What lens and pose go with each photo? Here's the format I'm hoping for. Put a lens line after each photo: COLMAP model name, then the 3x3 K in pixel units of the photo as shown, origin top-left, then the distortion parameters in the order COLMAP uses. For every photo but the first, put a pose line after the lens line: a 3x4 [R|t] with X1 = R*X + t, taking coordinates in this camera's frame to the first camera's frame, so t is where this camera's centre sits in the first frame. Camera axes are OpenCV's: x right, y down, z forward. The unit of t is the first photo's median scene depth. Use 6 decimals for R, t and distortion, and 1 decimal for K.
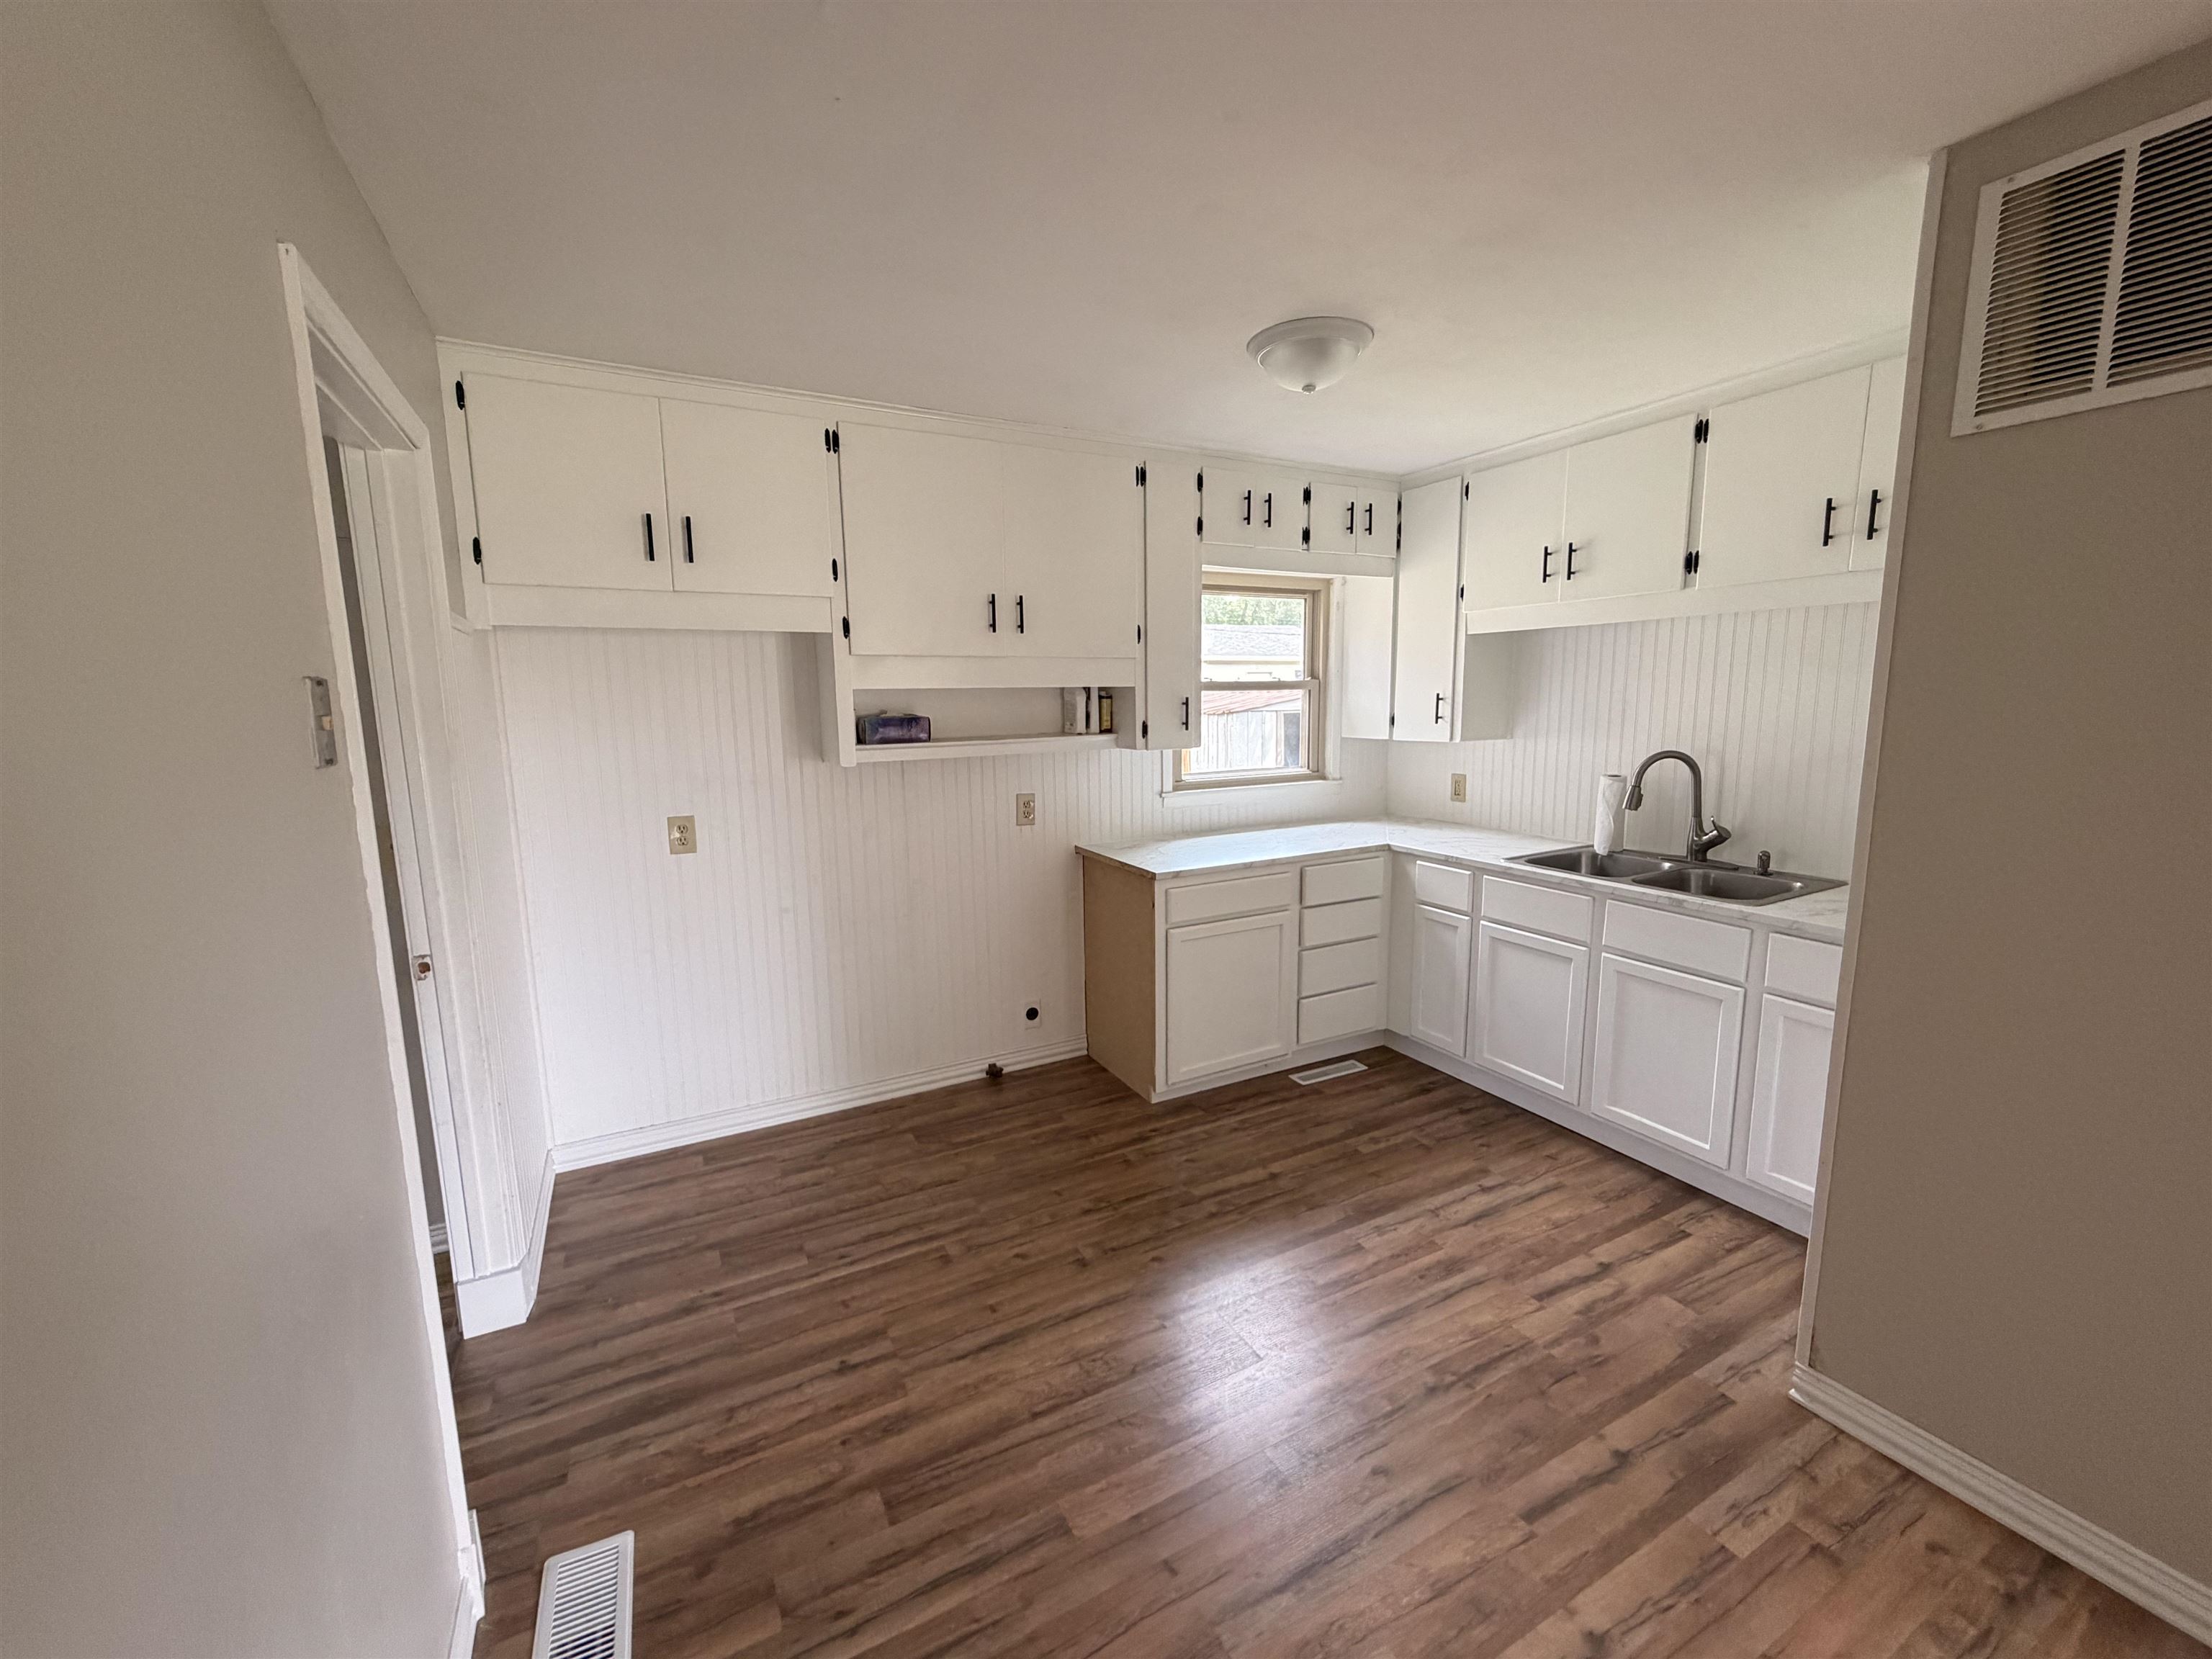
lens RADIAL K [[876.3, 0, 1094.0], [0, 876.3, 829.3], [0, 0, 1]] dist [0.000638, 0.000257]
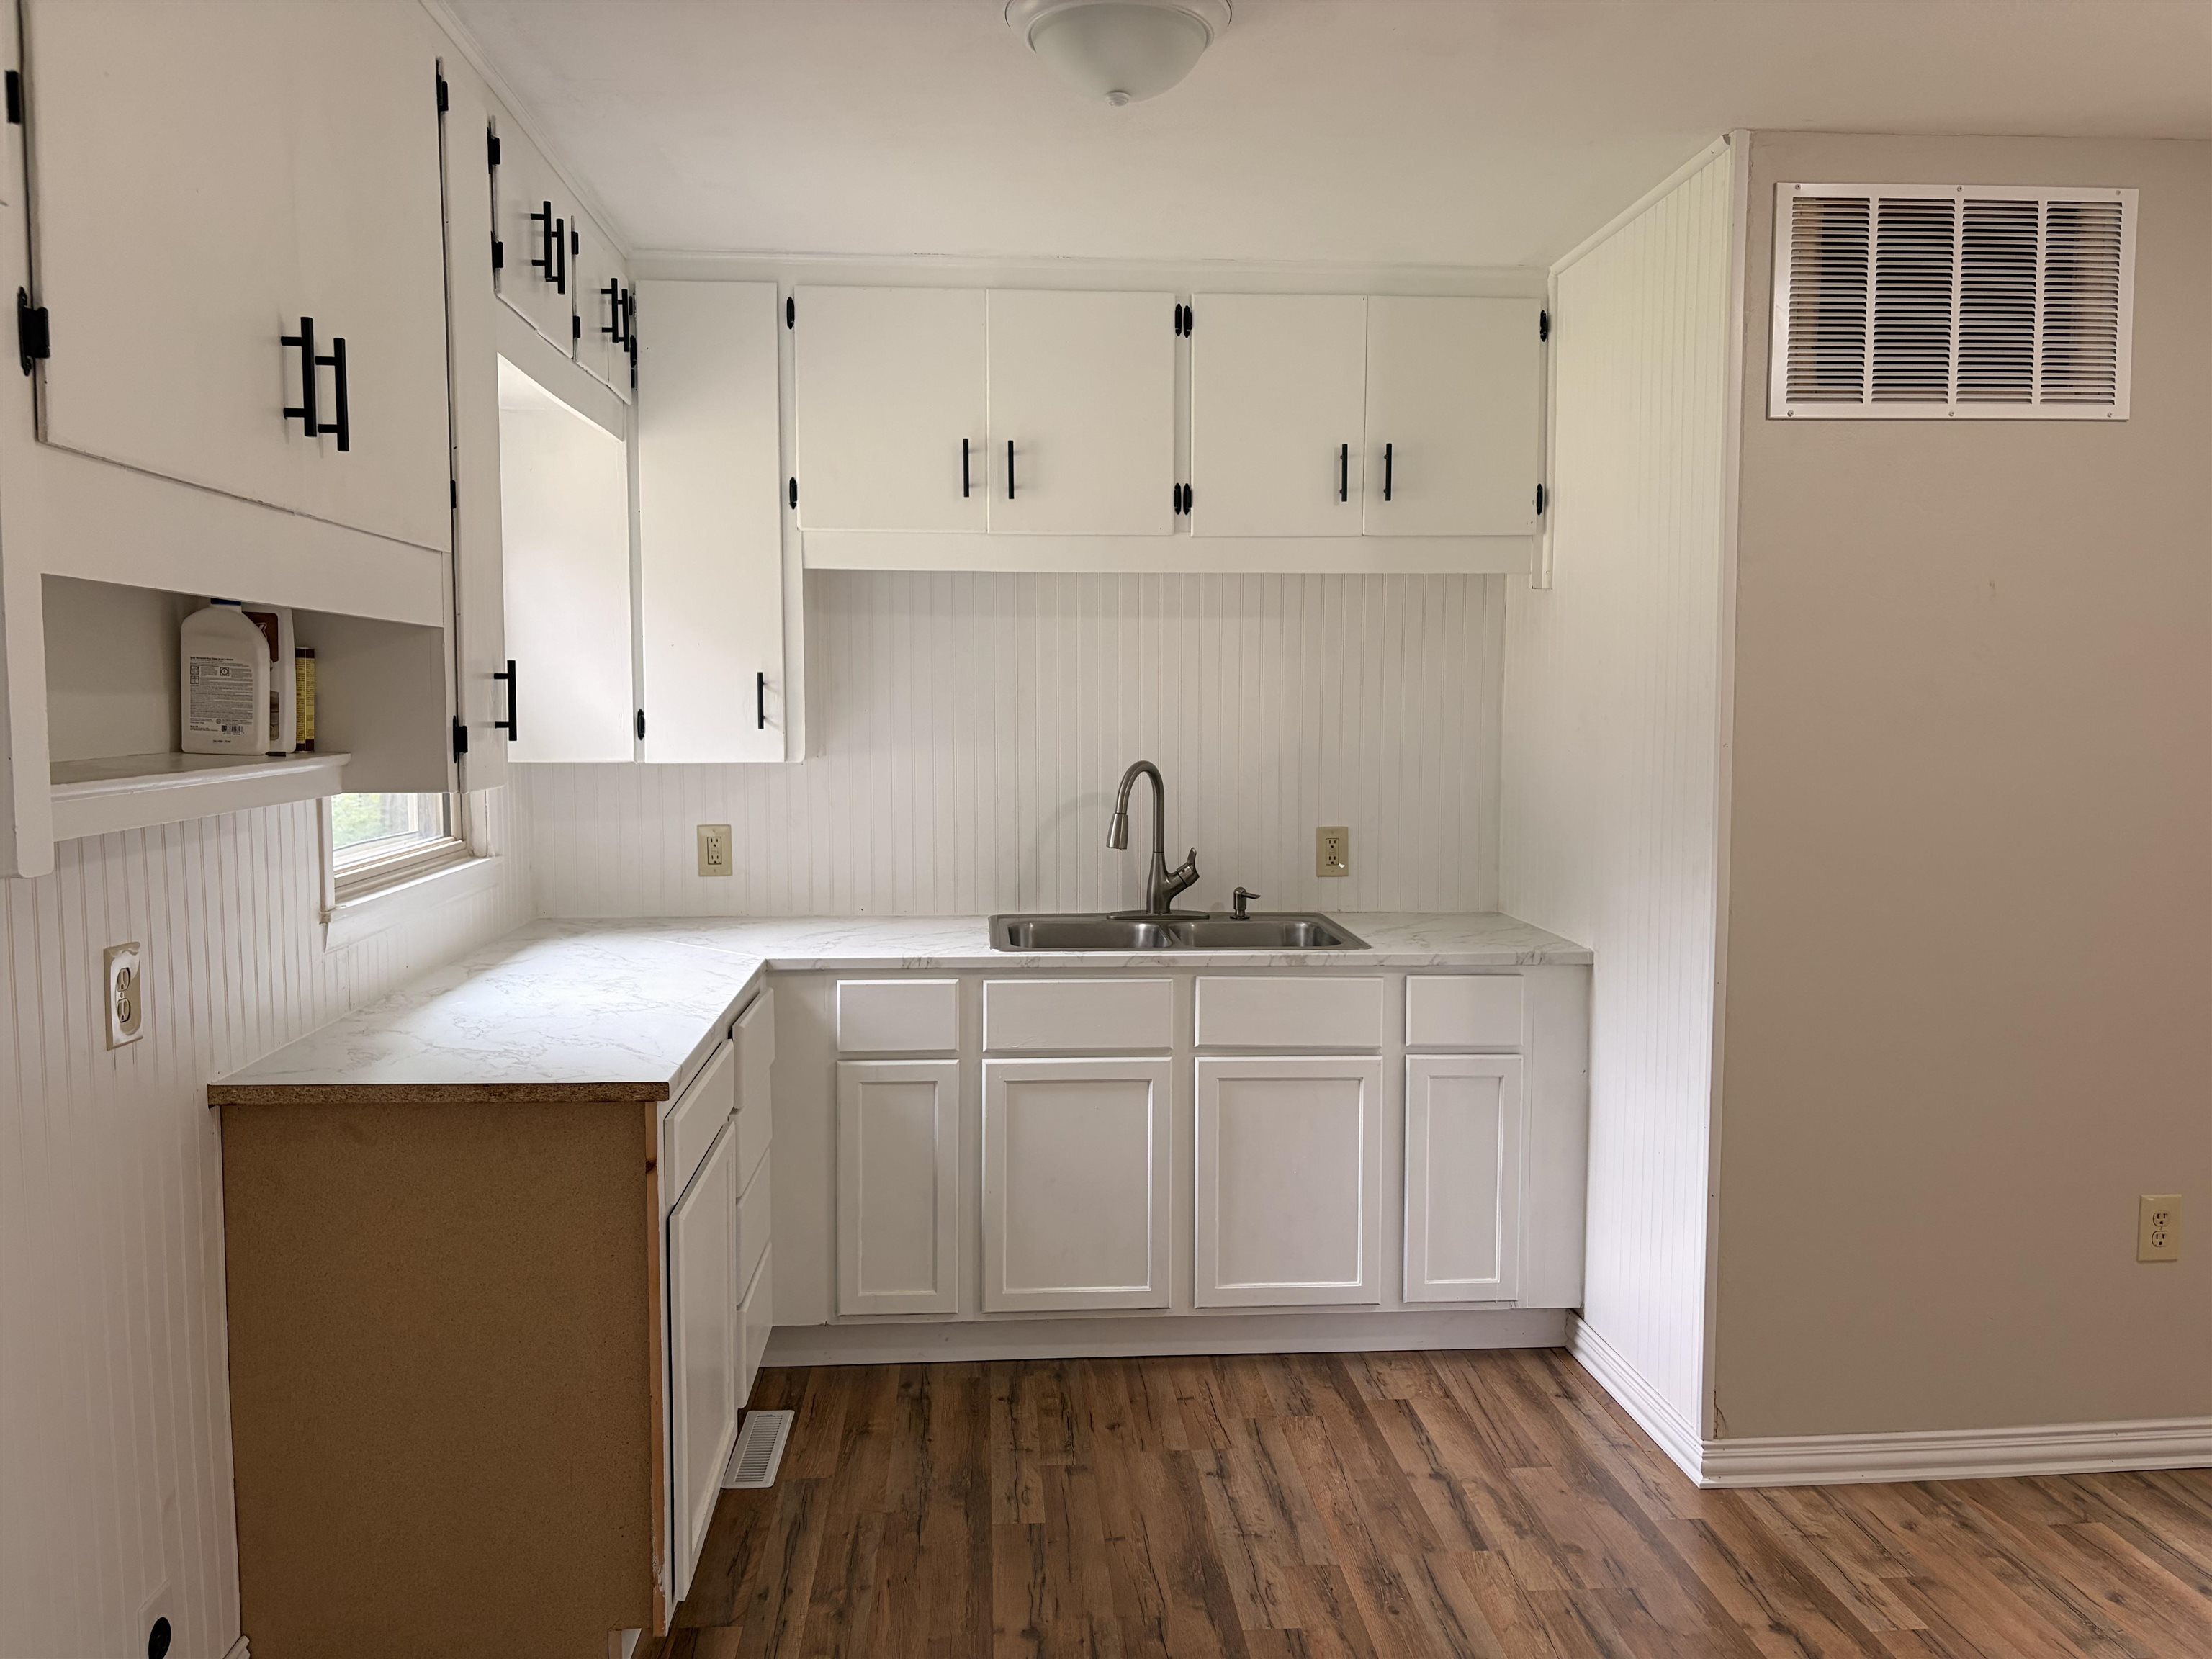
lens RADIAL K [[1684.0, 0, 1114.0], [0, 1684.0, 823.7], [0, 0, 1]] dist [0.102306, -0.118043]
pose [[0.400392, -0.053201, 0.914798, -0.600845], [0.130971, 0.991386, 0.000331, -0.044573], [-0.906936, 0.119679, 0.403911, 0.497893]]
